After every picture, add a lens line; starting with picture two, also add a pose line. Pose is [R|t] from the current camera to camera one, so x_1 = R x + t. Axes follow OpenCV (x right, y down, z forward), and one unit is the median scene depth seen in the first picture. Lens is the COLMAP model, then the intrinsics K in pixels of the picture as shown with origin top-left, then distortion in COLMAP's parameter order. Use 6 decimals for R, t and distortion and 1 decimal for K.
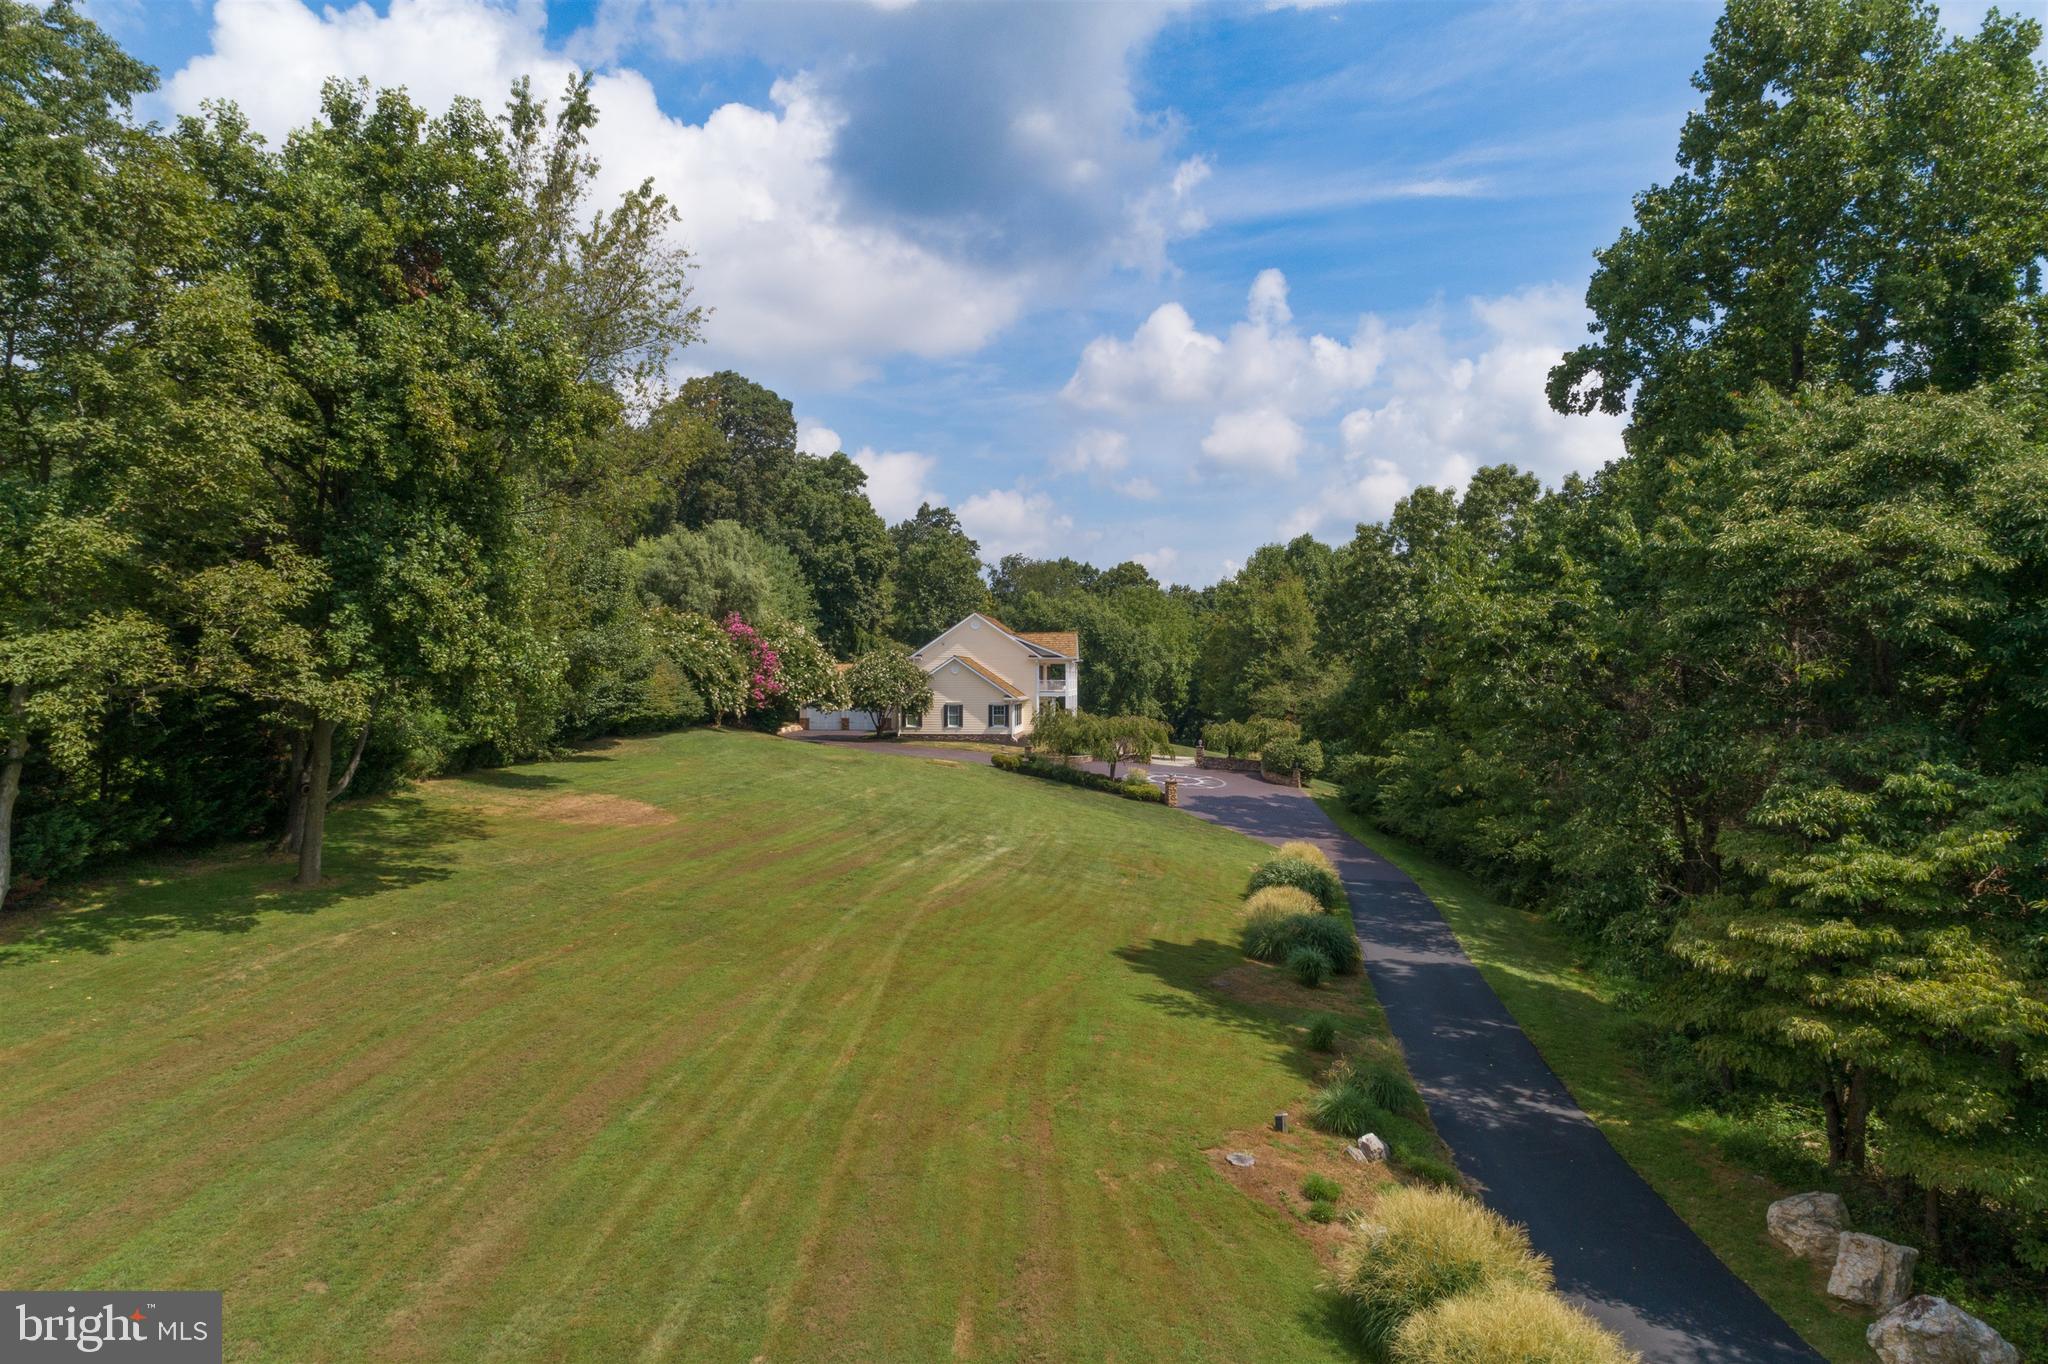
lens RADIAL K [[1365.0, 0, 1027.9], [0, 1365.0, 689.7], [0, 0, 1]] dist [0.024506, 0.008507]
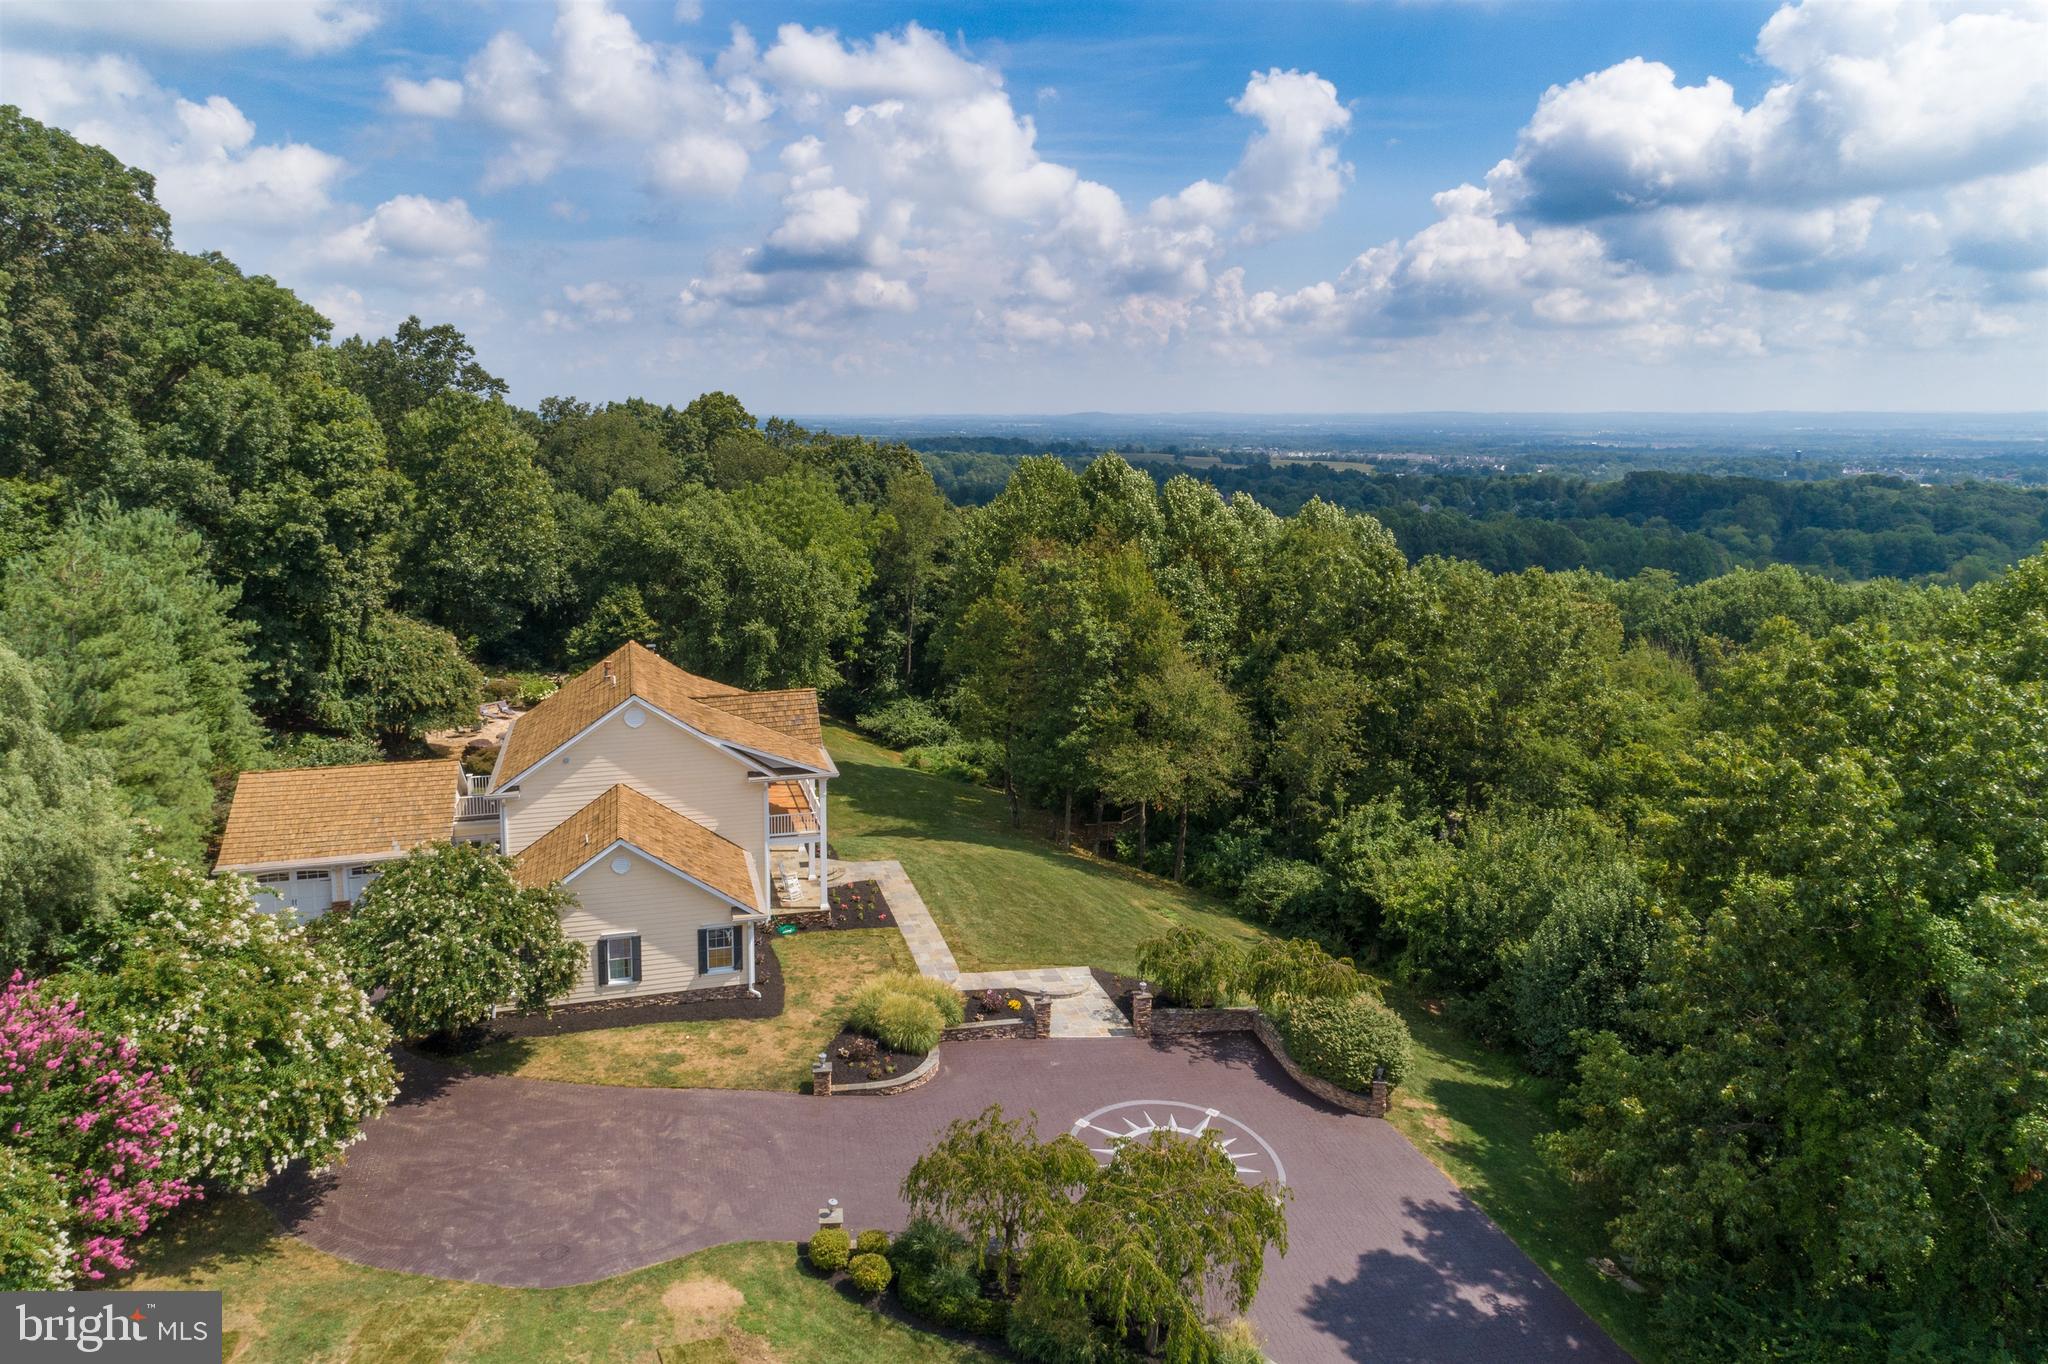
lens RADIAL K [[1378.5, 0, 1019.4], [0, 1378.5, 591.3], [0, 0, 1]] dist [0.025603, 0.006003]
pose [[0.931888, -0.045106, 0.359931, -0.075469], [0.000564, 0.992418, 0.122910, -0.134598], [-0.362746, -0.114335, 0.924847, 0.435061]]
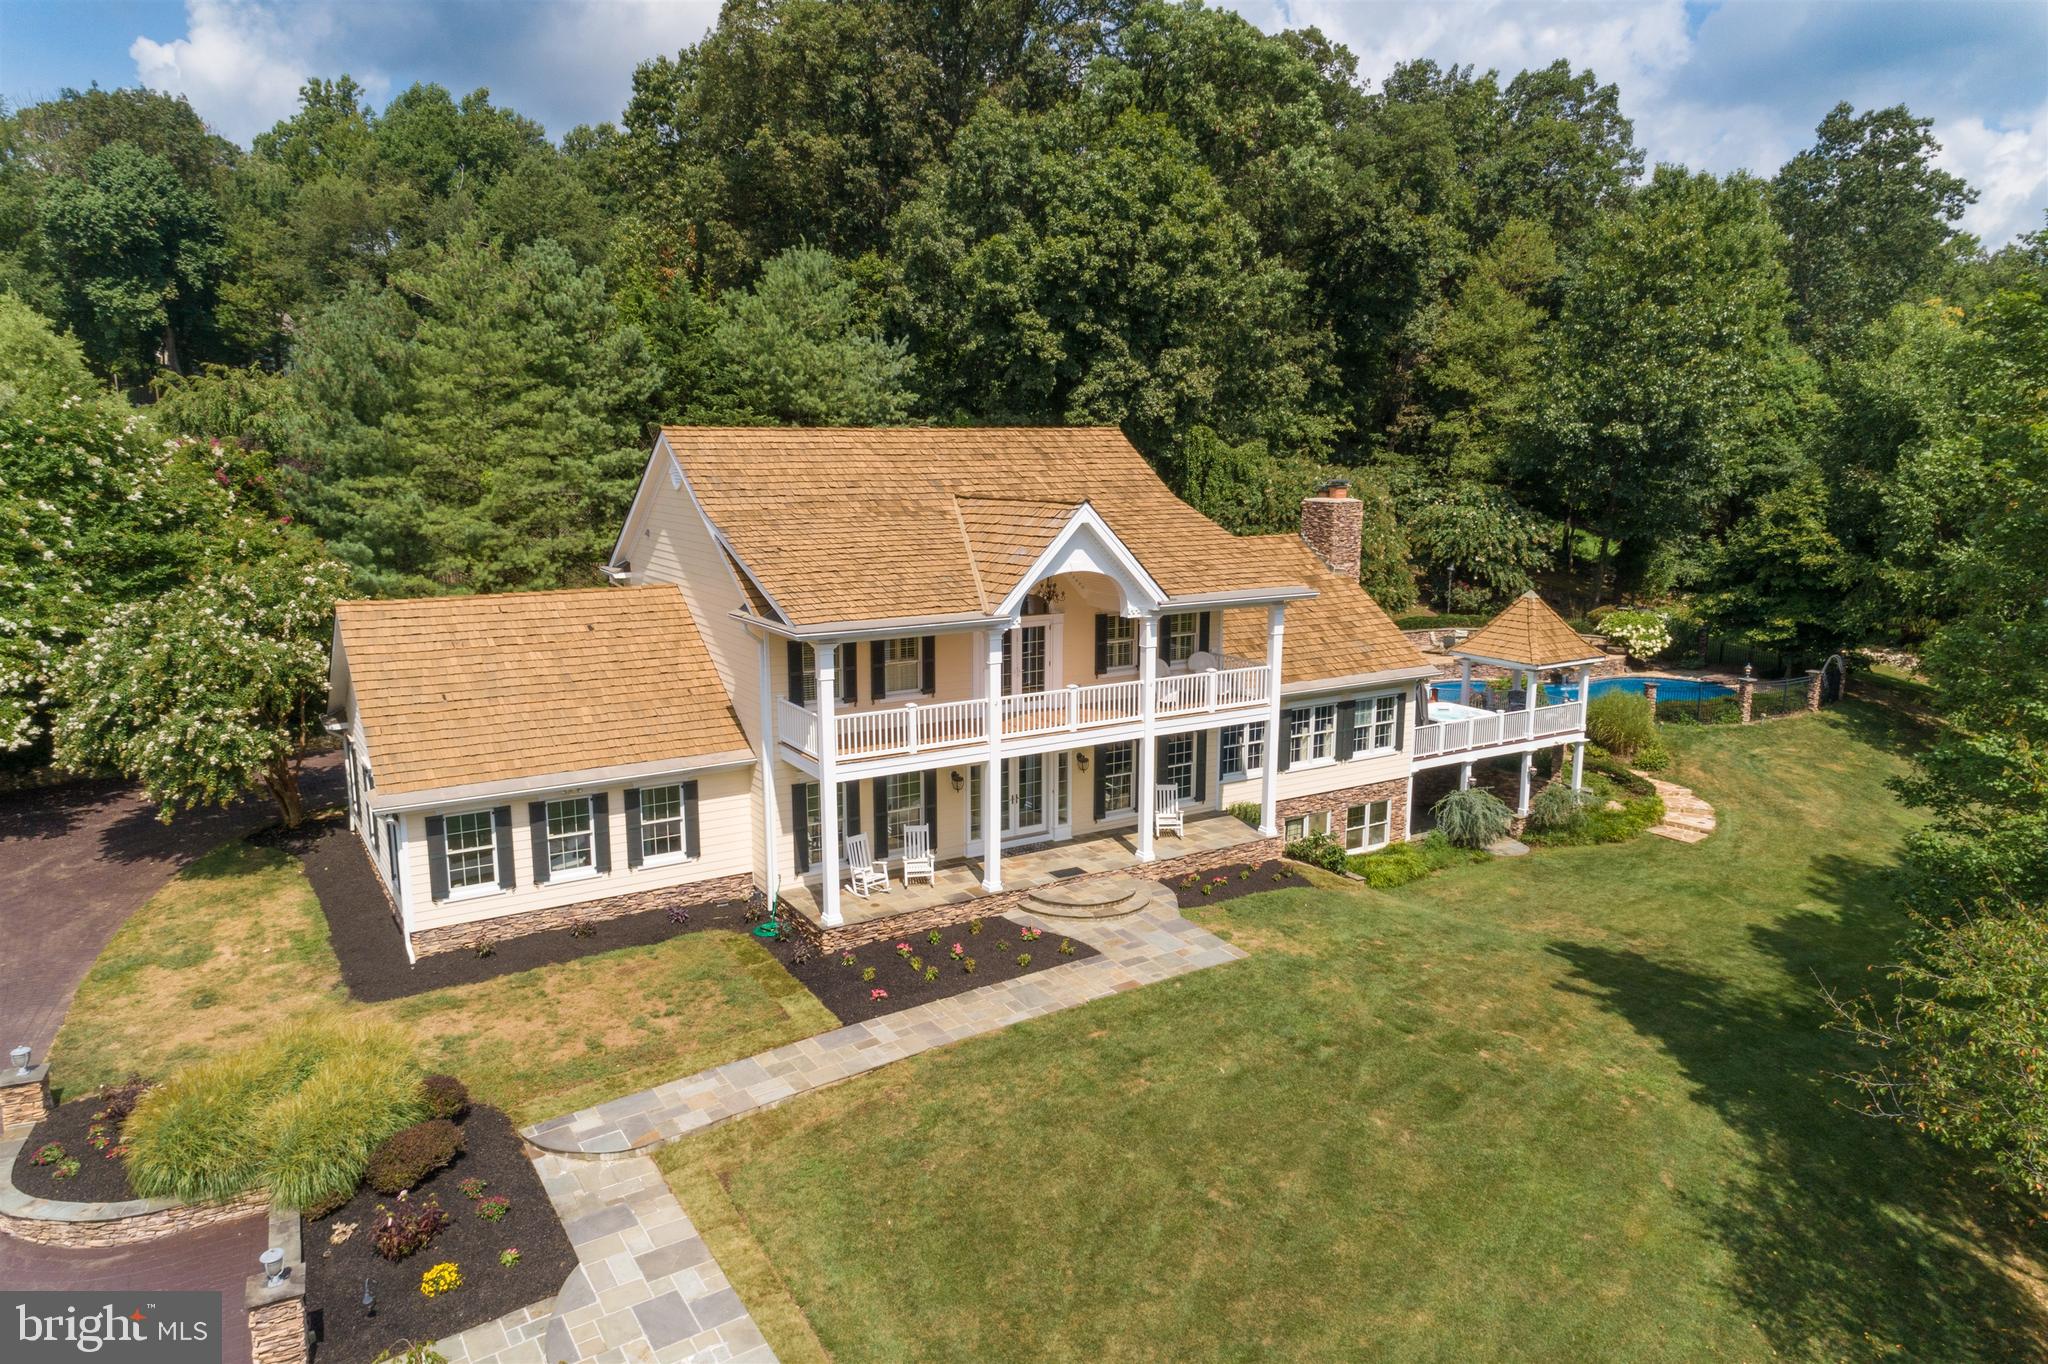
lens RADIAL K [[1365.0, 0, 1027.9], [0, 1365.0, 689.7], [0, 0, 1]] dist [0.024506, 0.008507]
pose [[0.606107, 0.149838, -0.781142, 0.207993], [-0.009377, 0.983373, 0.181354, -0.048914], [0.795328, -0.102595, 0.597434, 0.772727]]
